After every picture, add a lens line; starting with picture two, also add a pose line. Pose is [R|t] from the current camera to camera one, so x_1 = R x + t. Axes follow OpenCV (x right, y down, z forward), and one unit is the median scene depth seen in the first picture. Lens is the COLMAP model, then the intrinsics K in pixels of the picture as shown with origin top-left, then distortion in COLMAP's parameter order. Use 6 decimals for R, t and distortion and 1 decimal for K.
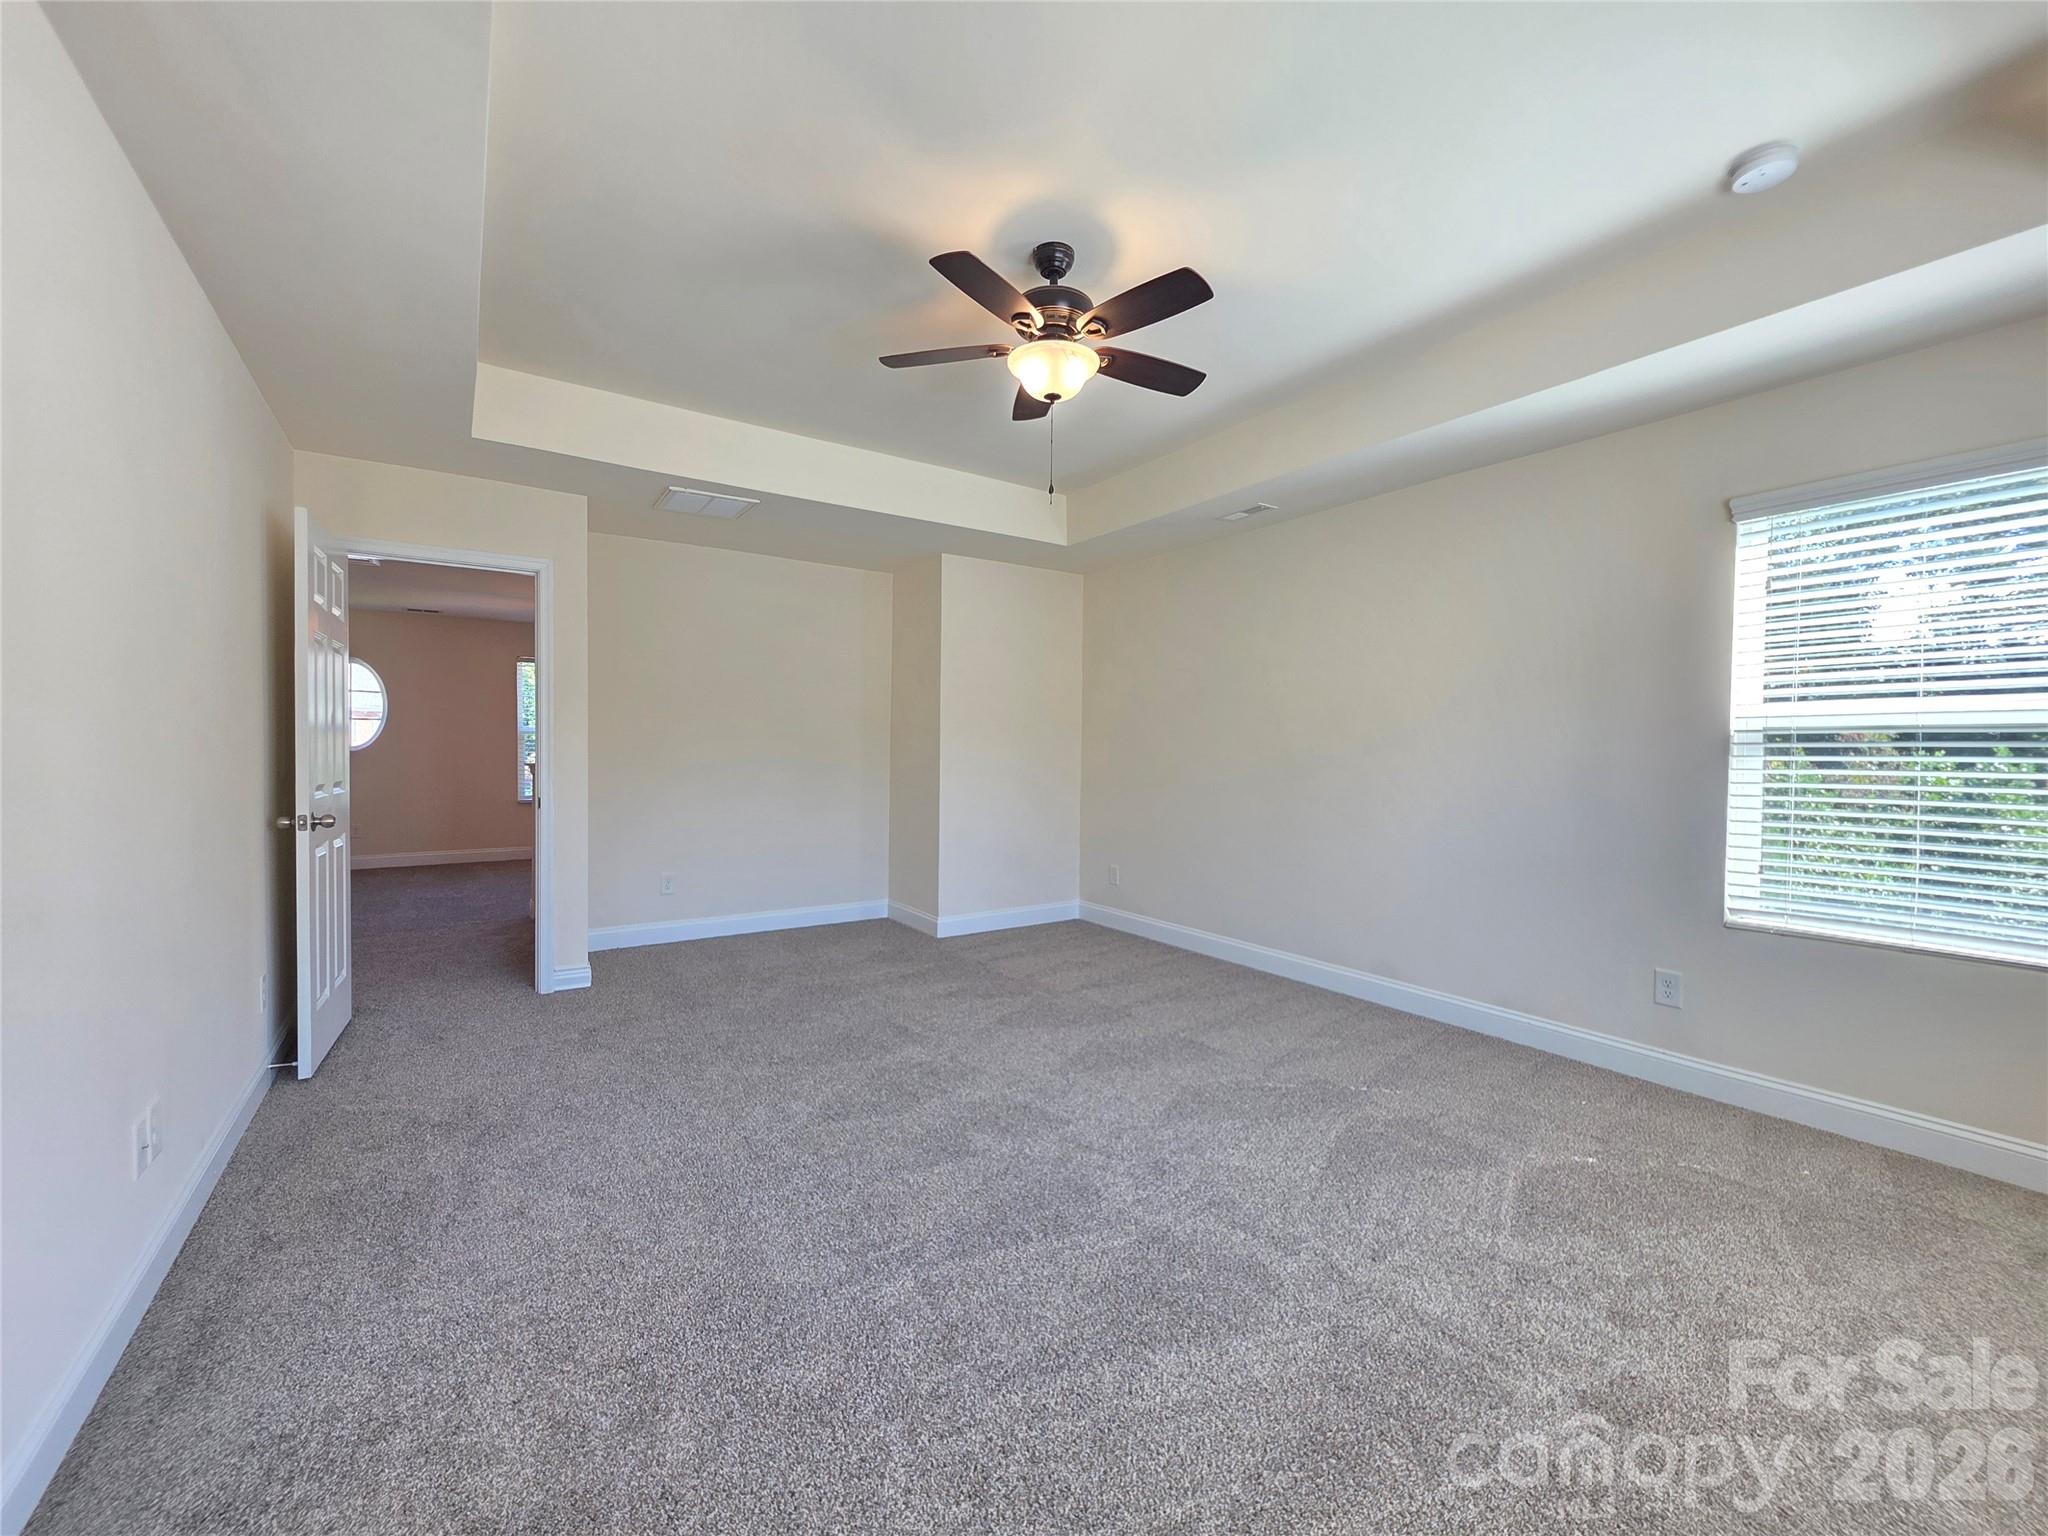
lens RADIAL K [[820.5, 0, 1026.2], [0, 820.5, 770.8], [0, 0, 1]] dist [-0.000376, 0.000709]
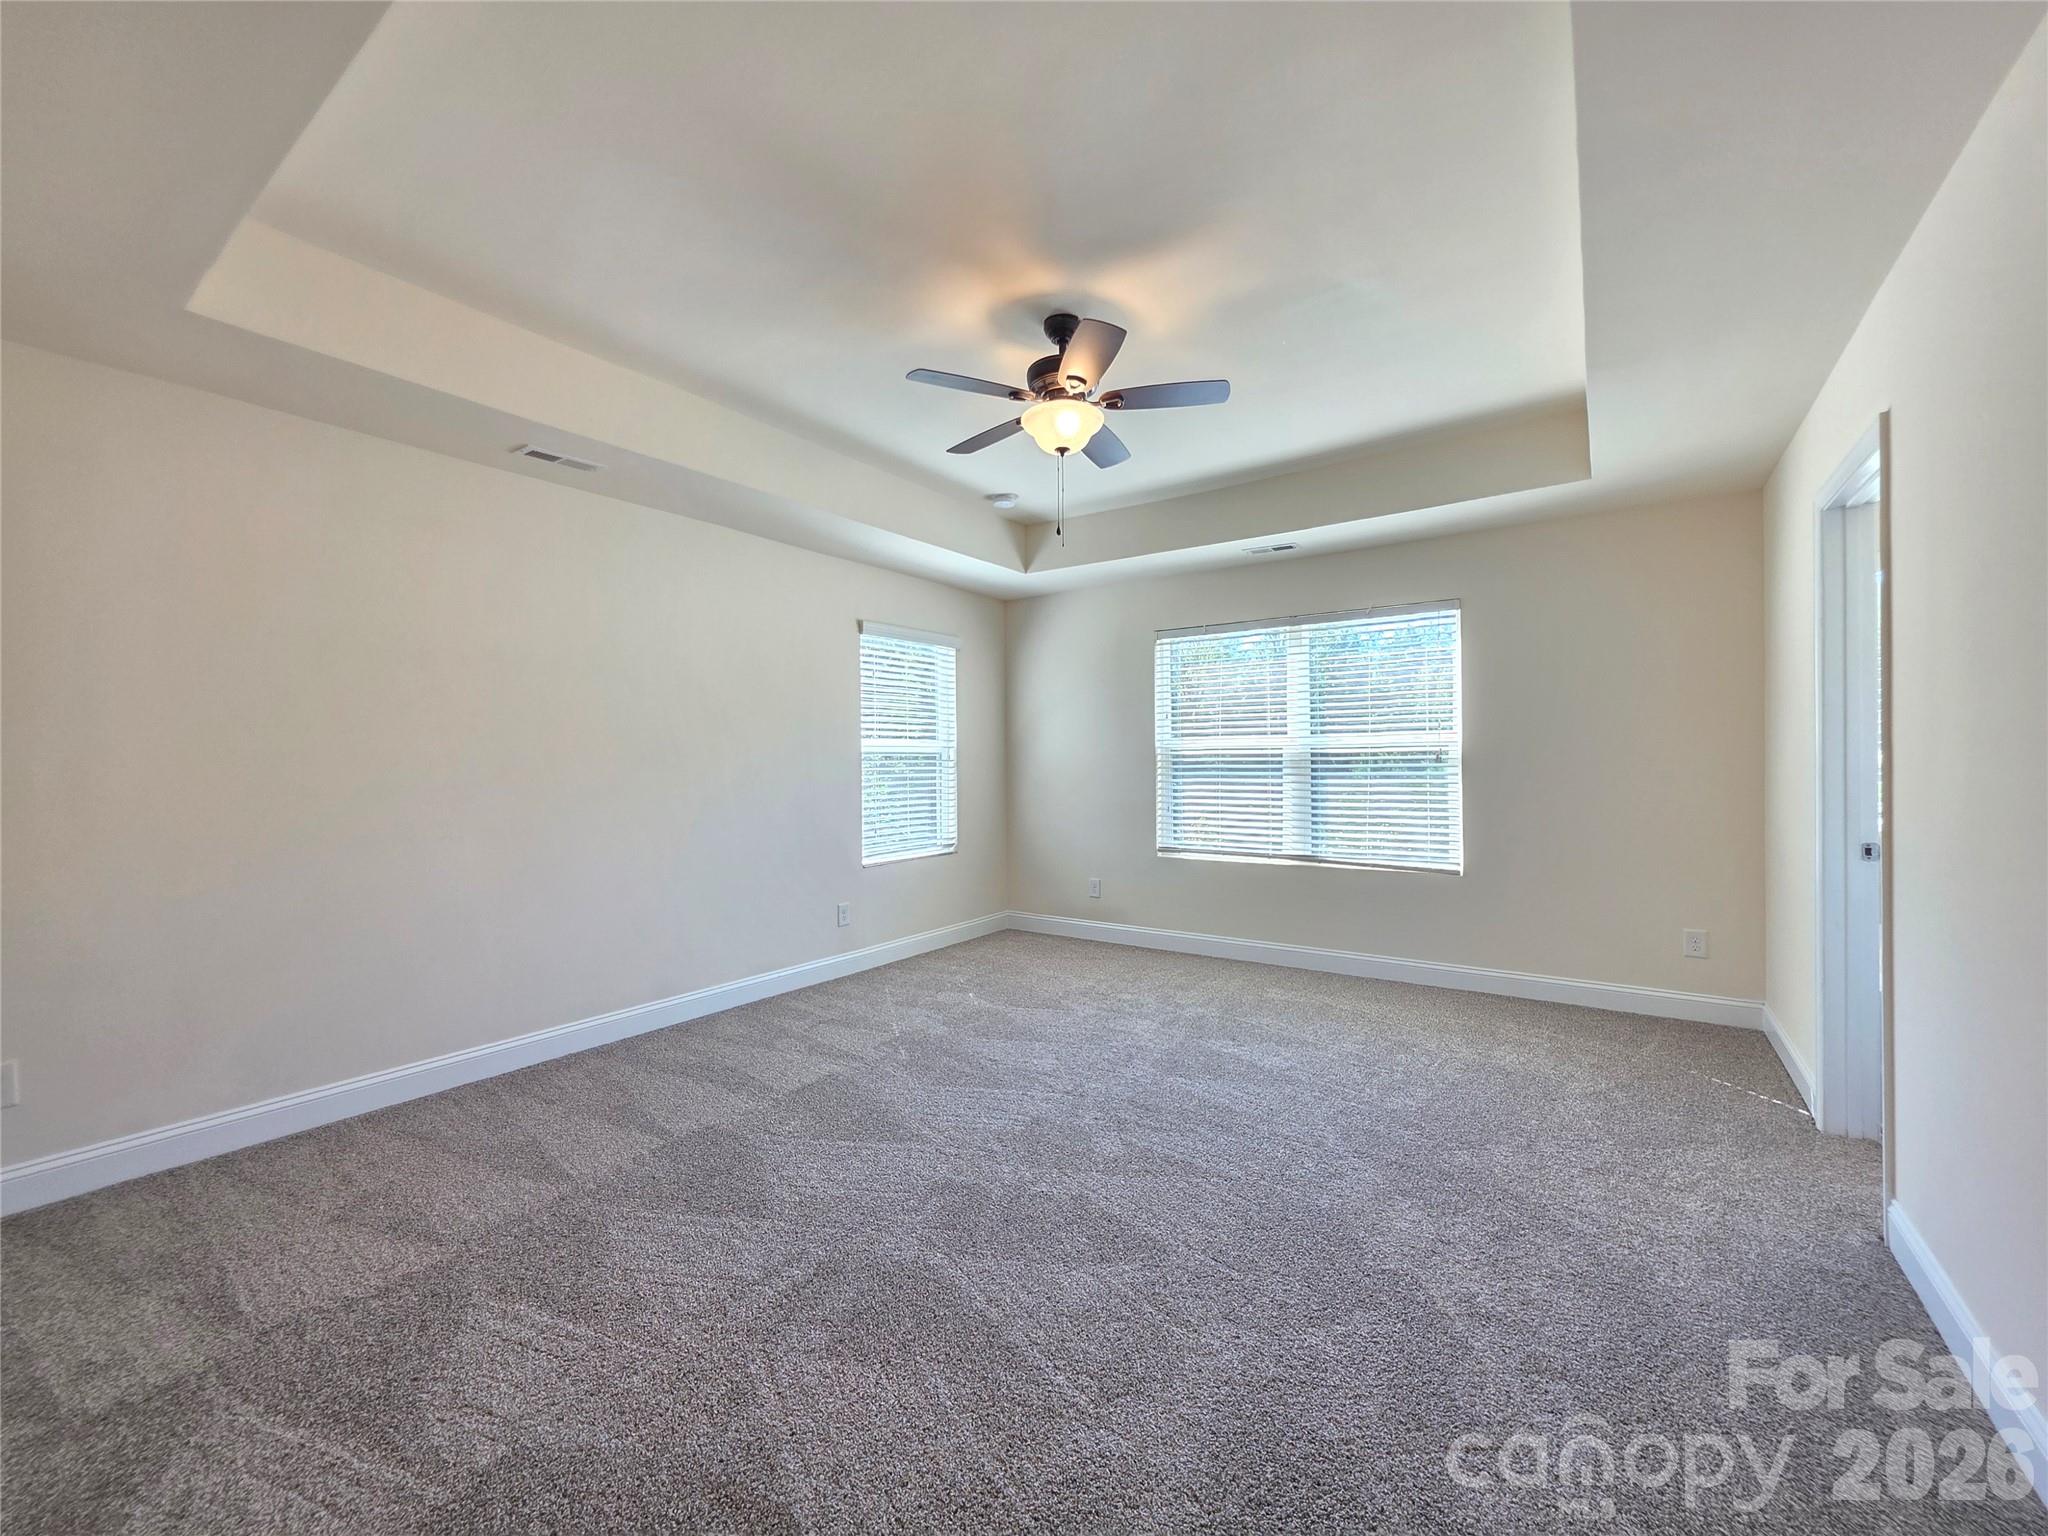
lens RADIAL K [[820.5, 0, 1012.2], [0, 820.5, 767.8], [0, 0, 1]] dist [-0.000376, 0.000709]
pose [[-0.335245, -0.006335, 0.942110, -0.821010], [0.035288, 0.999191, 0.019276, -0.038294], [-0.941470, 0.039708, -0.334750, 1.205955]]
